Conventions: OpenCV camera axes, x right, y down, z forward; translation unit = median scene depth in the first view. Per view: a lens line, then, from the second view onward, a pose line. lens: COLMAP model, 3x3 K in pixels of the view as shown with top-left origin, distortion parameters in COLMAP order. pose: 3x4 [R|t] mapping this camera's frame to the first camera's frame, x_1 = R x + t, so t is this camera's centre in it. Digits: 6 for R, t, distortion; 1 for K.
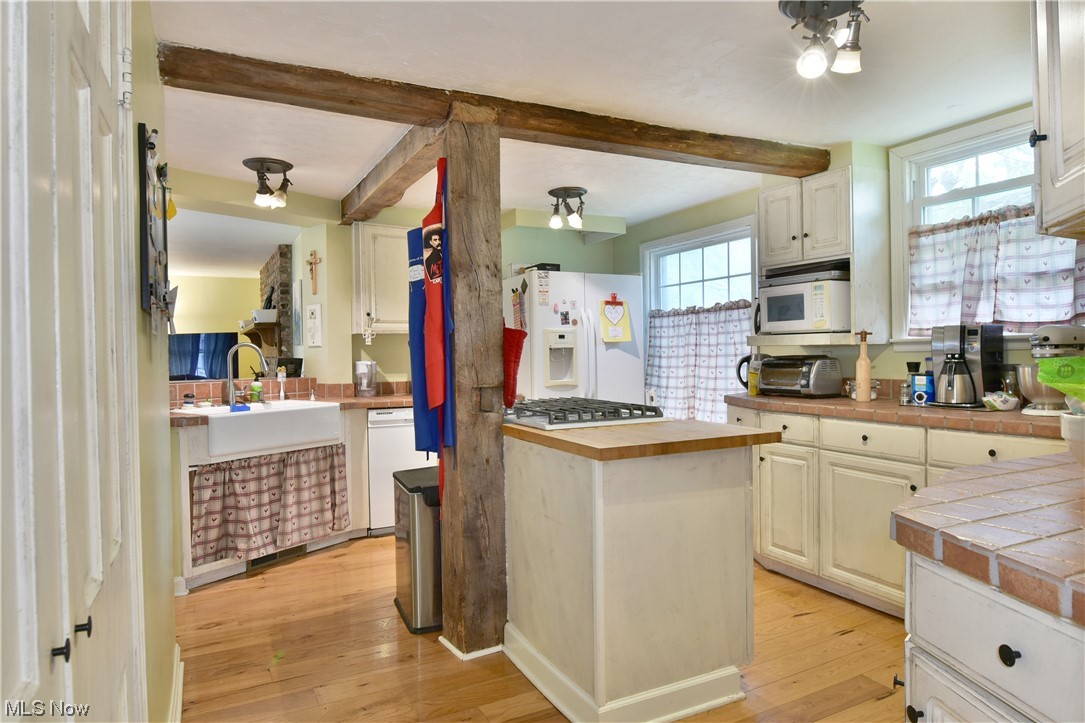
lens RADIAL K [[668.1, 0, 544.9], [0, 668.1, 361.6], [0, 0, 1]] dist [-0.008509, -0.004943]
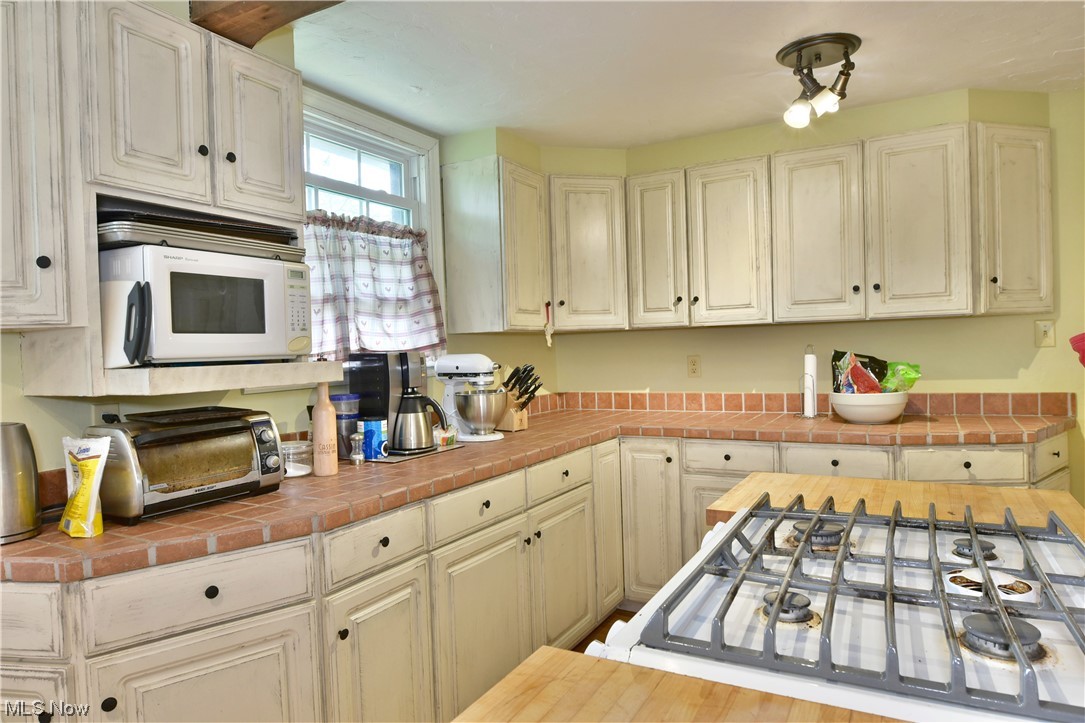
lens RADIAL K [[668.1, 0, 544.9], [0, 668.1, 361.6], [0, 0, 1]] dist [-0.008509, -0.004943]
pose [[-0.570573, 0.020195, 0.820999, -0.136993], [0.052953, 0.998522, 0.012240, -0.039861], [-0.819538, 0.050458, -0.570799, 1.176441]]
